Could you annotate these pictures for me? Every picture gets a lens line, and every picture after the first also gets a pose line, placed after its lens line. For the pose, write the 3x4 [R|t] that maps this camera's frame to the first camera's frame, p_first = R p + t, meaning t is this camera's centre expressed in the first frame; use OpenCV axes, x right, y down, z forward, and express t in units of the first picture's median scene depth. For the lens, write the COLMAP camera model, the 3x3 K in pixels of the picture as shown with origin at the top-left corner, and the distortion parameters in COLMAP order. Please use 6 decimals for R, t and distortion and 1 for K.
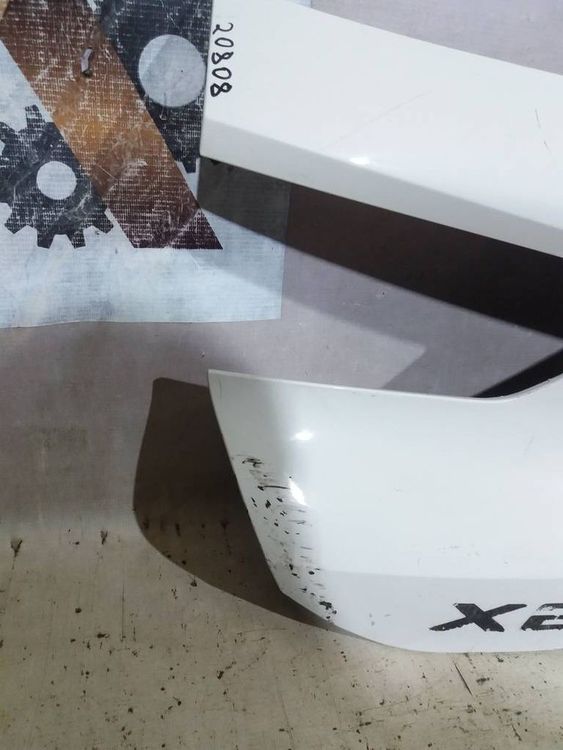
lens RADIAL K [[622.2, 0, 279.2], [0, 622.2, 379.1], [0, 0, 1]] dist [0.027622, -0.082289]
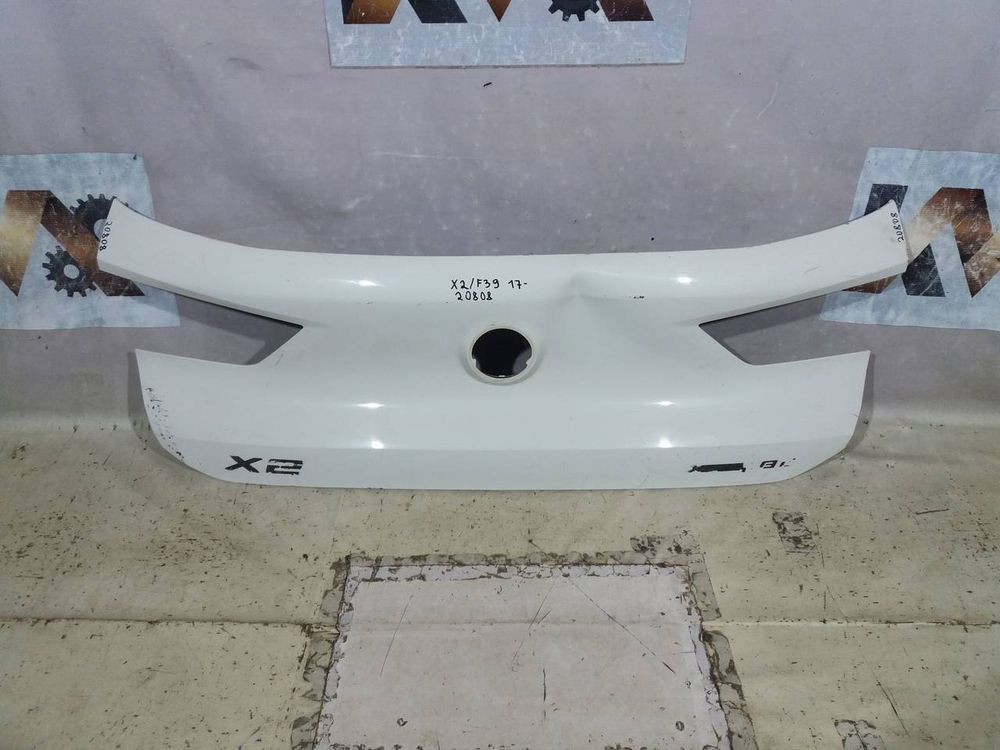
lens RADIAL K [[829.6, 0, 479.7], [0, 829.6, 377.9], [0, 0, 1]] dist [0.027622, -0.082289]
pose [[0.972929, 0.031477, -0.228952, 1.846897], [-0.029426, 0.999490, 0.012367, 0.017324], [0.229225, -0.005295, 0.973359, -1.718423]]
